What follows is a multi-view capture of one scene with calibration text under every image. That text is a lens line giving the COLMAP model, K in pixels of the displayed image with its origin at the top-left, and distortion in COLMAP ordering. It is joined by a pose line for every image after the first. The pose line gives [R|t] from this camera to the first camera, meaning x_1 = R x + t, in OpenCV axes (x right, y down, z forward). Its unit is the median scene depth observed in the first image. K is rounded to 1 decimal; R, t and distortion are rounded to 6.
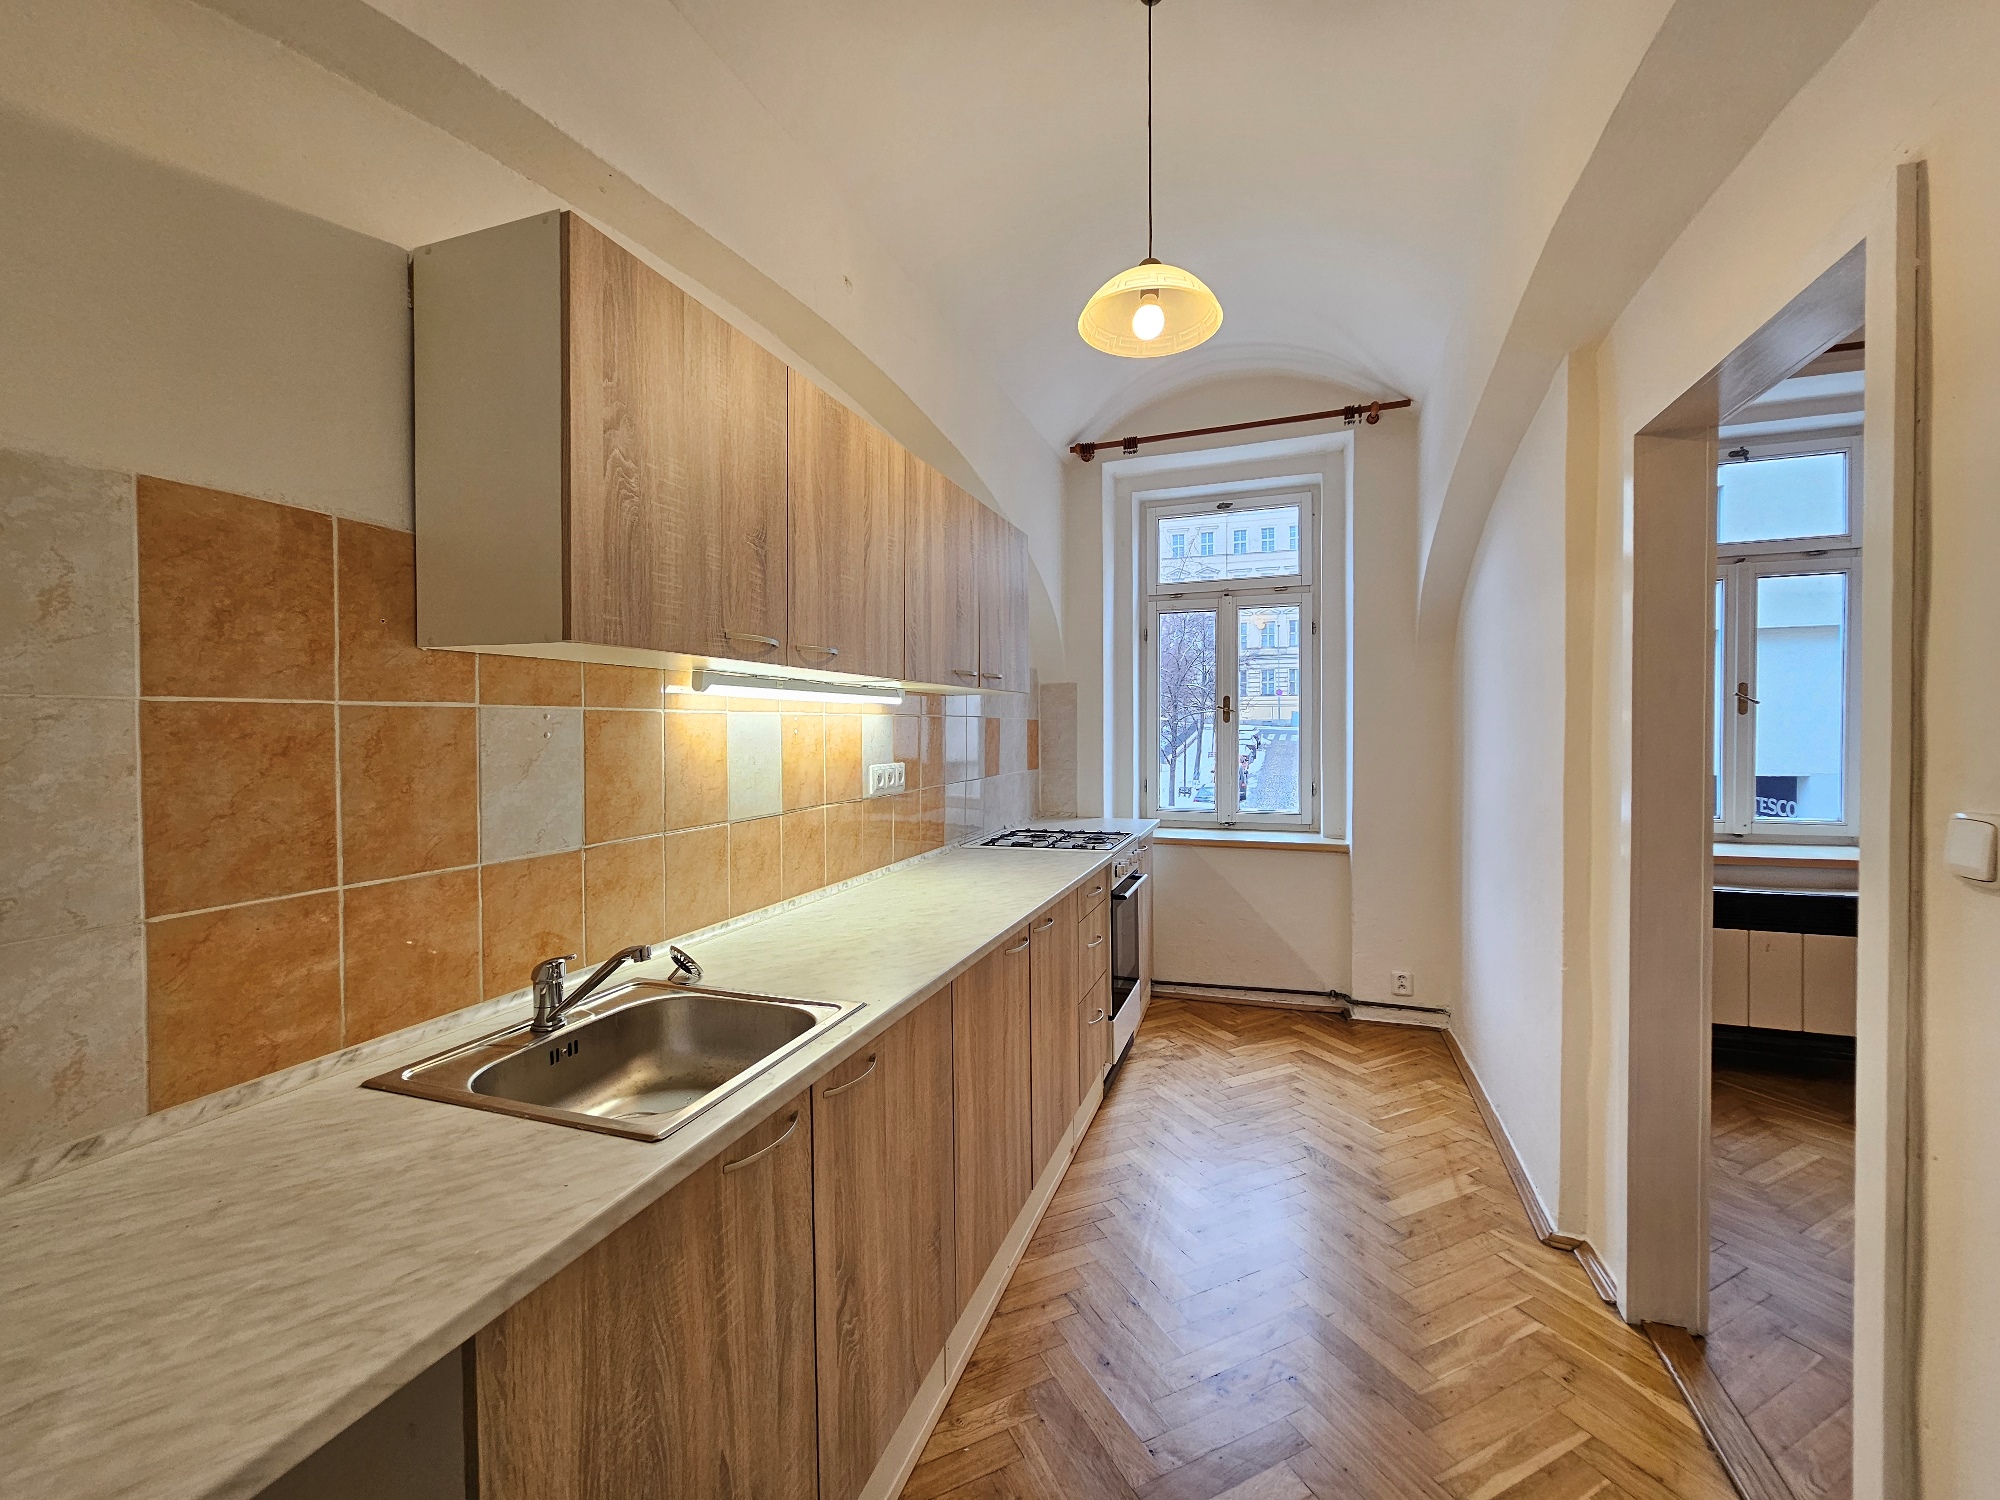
lens RADIAL K [[821.3, 0, 990.7], [0, 821.3, 746.5], [0, 0, 1]] dist [-0.000672, 0.001653]
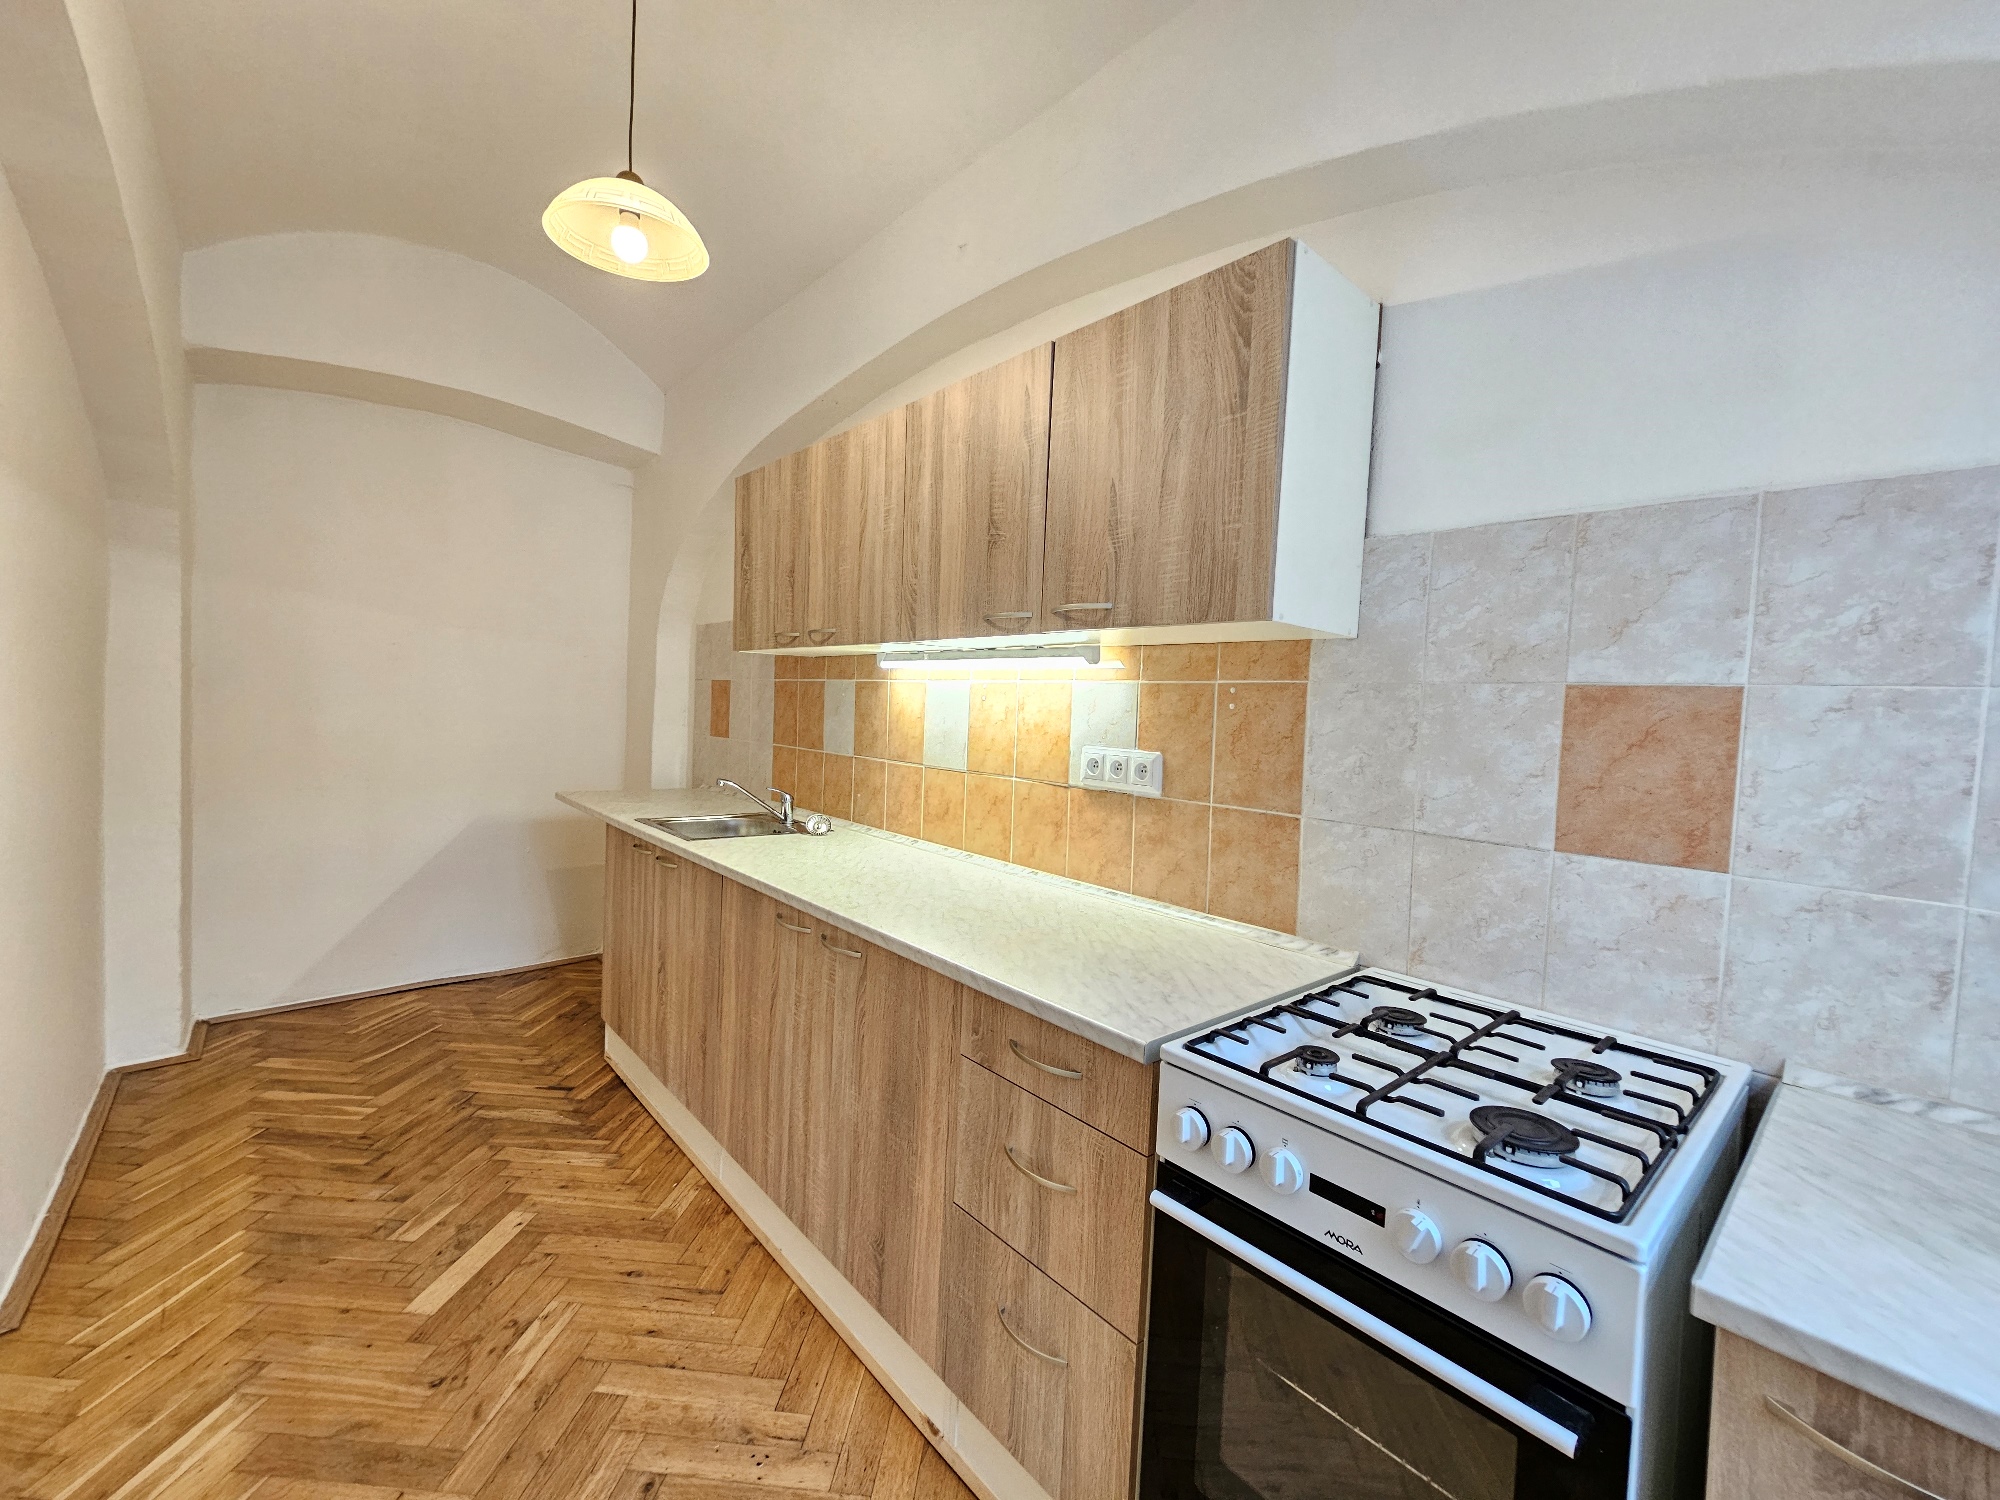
lens RADIAL K [[821.3, 0, 1006.9], [0, 821.3, 744.8], [0, 0, 1]] dist [-0.000672, 0.001653]
pose [[-0.476106, 0.025421, -0.879020, 0.733644], [-0.059752, 0.996337, 0.061178, -0.027390], [0.877356, 0.081651, -0.472843, 1.661263]]
